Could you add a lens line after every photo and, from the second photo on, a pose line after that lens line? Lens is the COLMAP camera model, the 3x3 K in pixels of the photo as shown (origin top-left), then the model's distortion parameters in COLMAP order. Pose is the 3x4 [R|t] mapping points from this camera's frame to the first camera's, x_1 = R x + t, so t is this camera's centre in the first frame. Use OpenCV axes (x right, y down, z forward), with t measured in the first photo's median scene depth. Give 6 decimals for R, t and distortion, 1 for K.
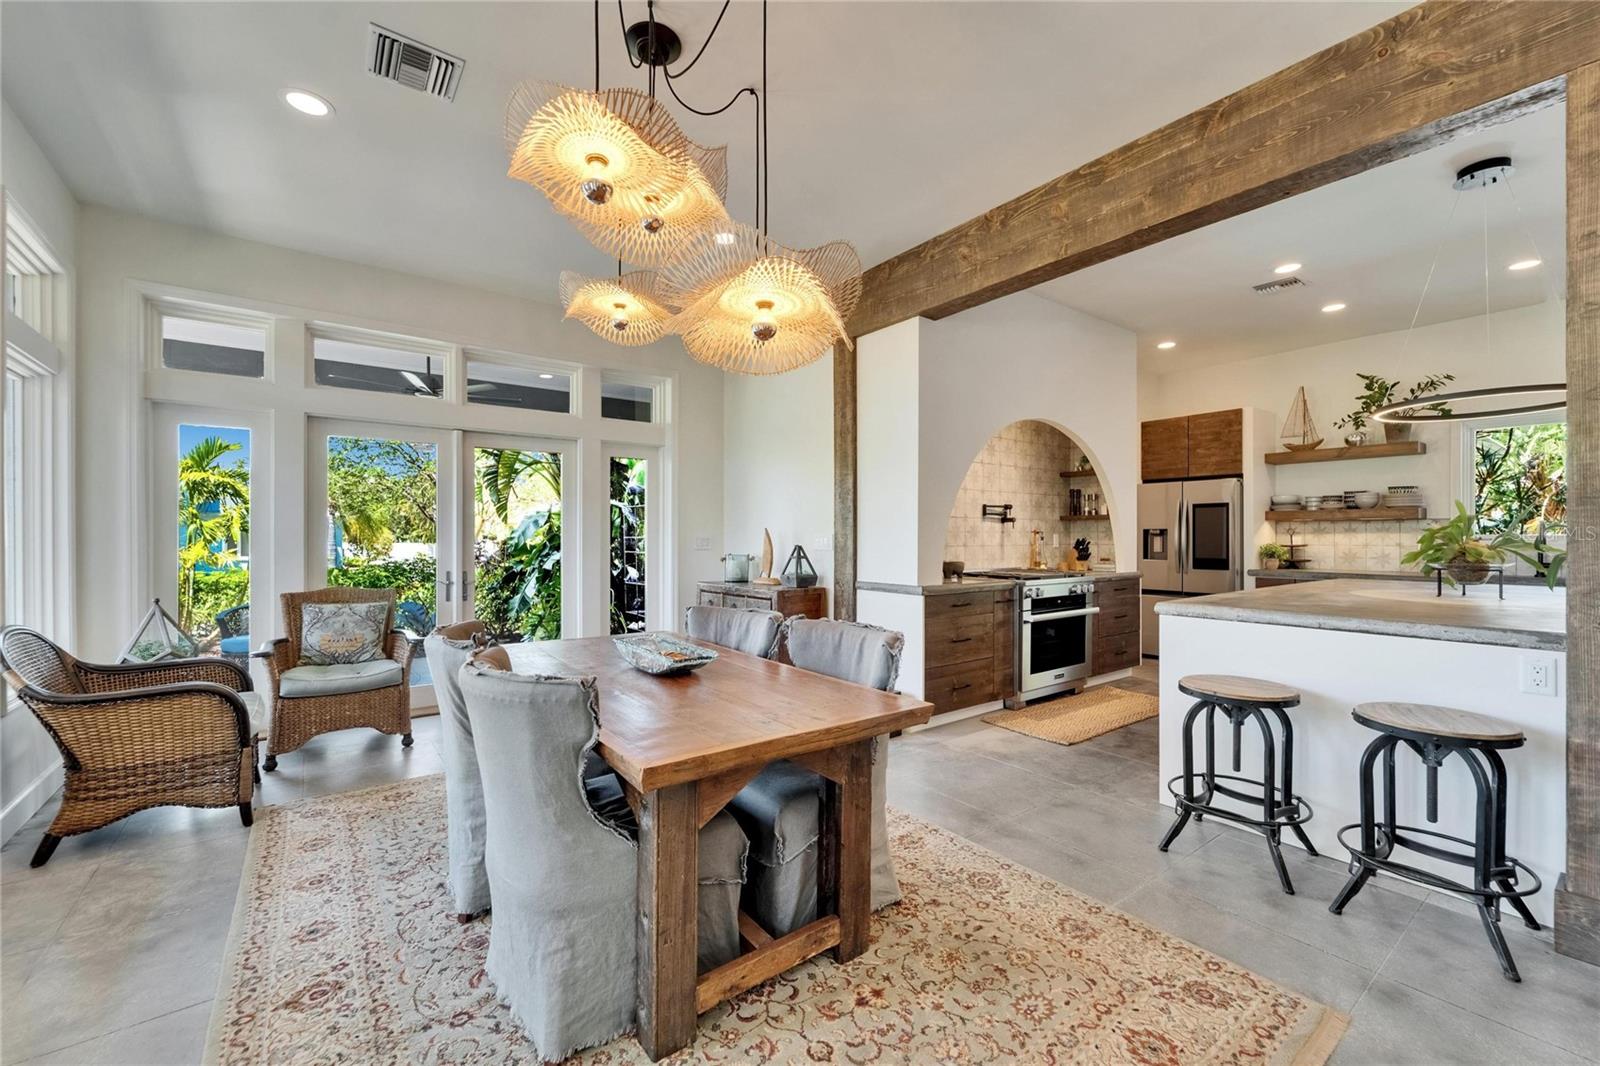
lens RADIAL K [[648.7, 0, 783.9], [0, 648.7, 536.2], [0, 0, 1]] dist [0.002987, -0.000398]
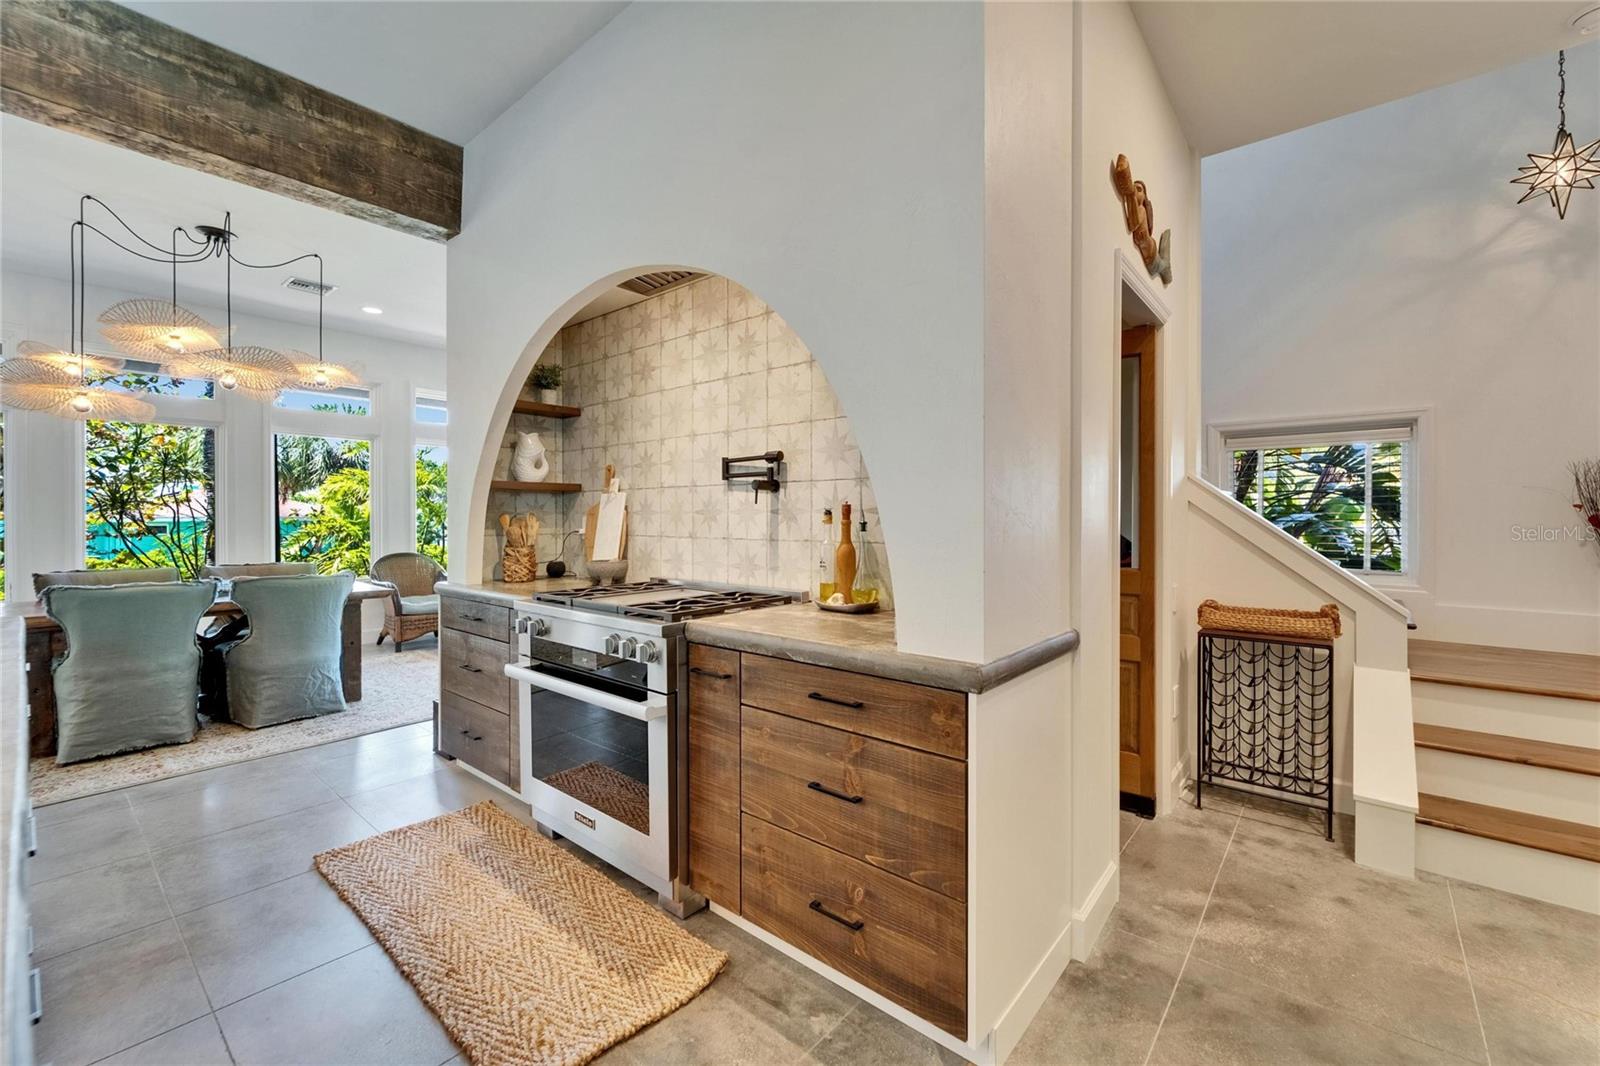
lens RADIAL K [[648.7, 0, 794.1], [0, 648.7, 515.9], [0, 0, 1]] dist [0.002987, -0.000398]
pose [[0.218963, -0.000613, -0.975733, 0.912230], [-0.001692, 0.999998, -0.001008, -0.003044], [0.975732, 0.001871, 0.218962, 1.044671]]
